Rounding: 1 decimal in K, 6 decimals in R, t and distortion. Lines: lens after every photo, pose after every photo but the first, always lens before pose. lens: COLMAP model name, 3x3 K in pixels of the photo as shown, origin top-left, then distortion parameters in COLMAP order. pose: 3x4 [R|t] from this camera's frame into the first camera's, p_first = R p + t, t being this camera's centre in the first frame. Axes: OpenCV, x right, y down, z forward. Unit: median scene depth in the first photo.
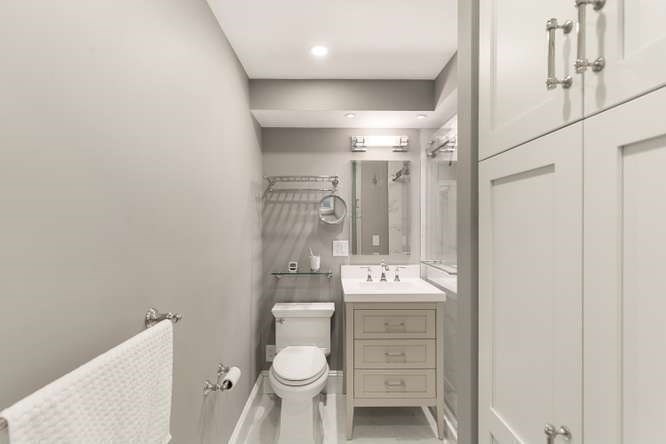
lens RADIAL K [[299.2, 0, 332.7], [0, 299.2, 224.2], [0, 0, 1]] dist [0.001973, -0.000148]
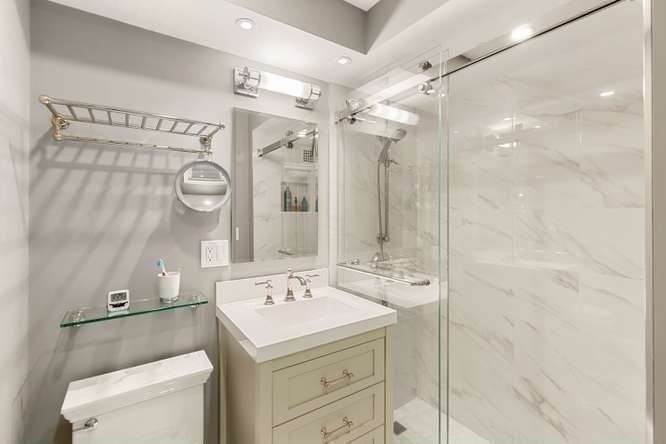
lens RADIAL K [[302.2, 0, 330.9], [0, 302.2, 211.1], [0, 0, 1]] dist [0.002587, -0.000522]
pose [[0.836416, 0.003295, 0.548086, -0.109094], [0.000196, 0.999980, -0.006311, 0.000426], [-0.548096, 0.005386, 0.836398, 0.380556]]
